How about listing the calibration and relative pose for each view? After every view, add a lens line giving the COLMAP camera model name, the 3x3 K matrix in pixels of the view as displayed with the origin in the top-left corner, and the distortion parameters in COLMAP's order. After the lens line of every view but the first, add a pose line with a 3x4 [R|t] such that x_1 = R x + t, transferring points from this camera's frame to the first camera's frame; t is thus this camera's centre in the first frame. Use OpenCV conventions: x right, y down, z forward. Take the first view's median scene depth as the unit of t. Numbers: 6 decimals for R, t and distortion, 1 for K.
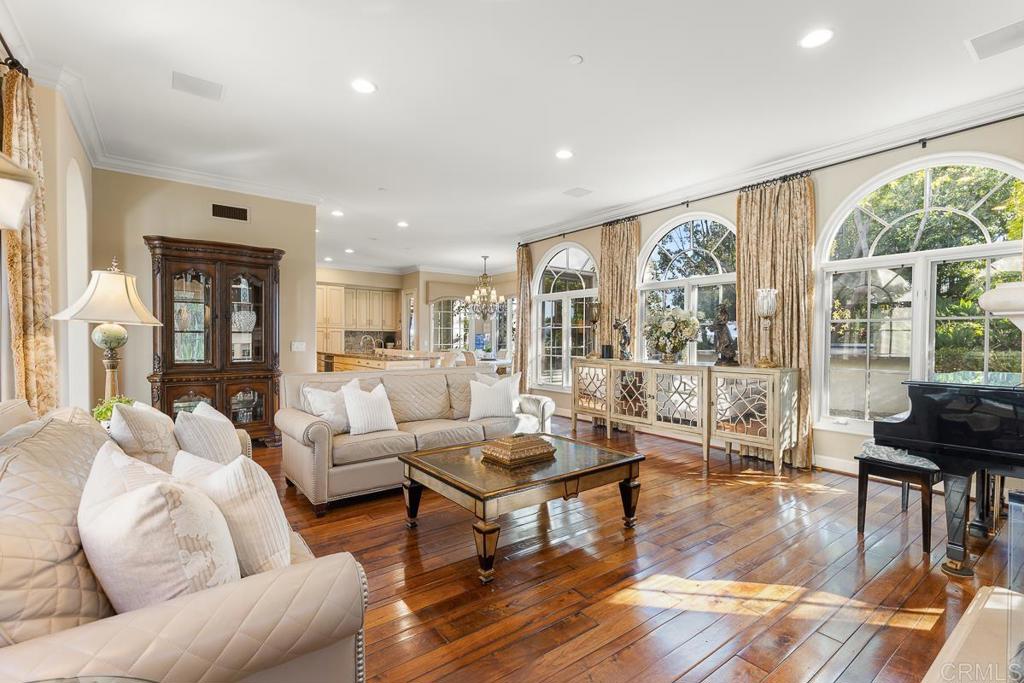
lens RADIAL K [[452.6, 0, 512.0], [0, 452.6, 341.5], [0, 0, 1]] dist [-0.000061, -0.000107]
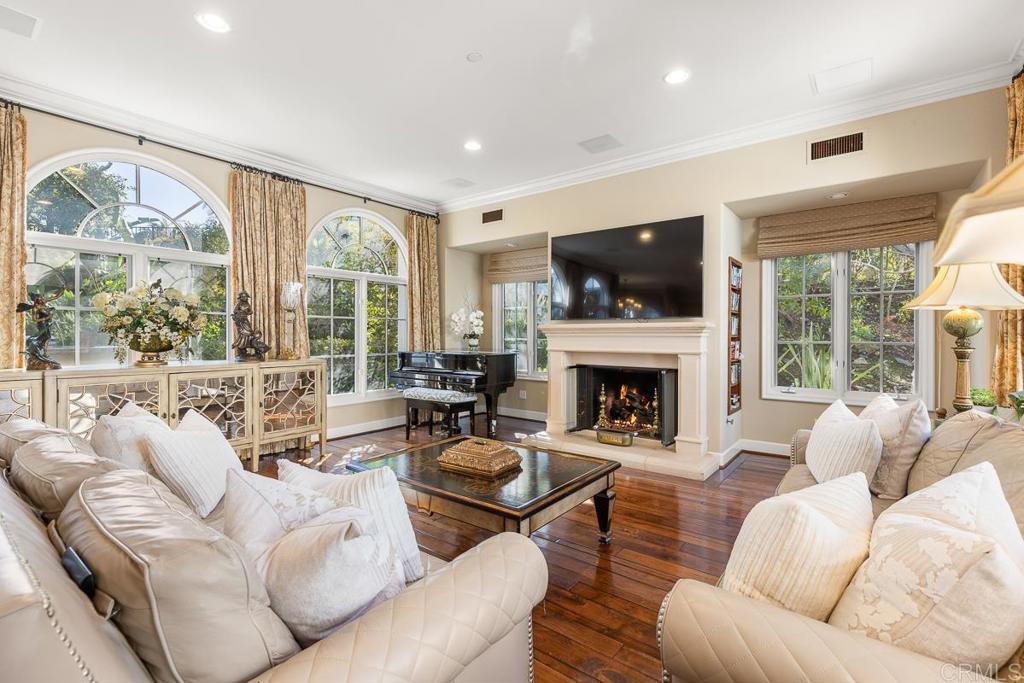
lens RADIAL K [[460.2, 0, 516.0], [0, 460.2, 335.7], [0, 0, 1]] dist [0.003700, -0.000096]
pose [[-0.267309, -0.013342, 0.963519, -0.582081], [0.002630, 0.999890, 0.014575, -0.010556], [-0.963607, 0.006430, -0.267245, 0.784632]]
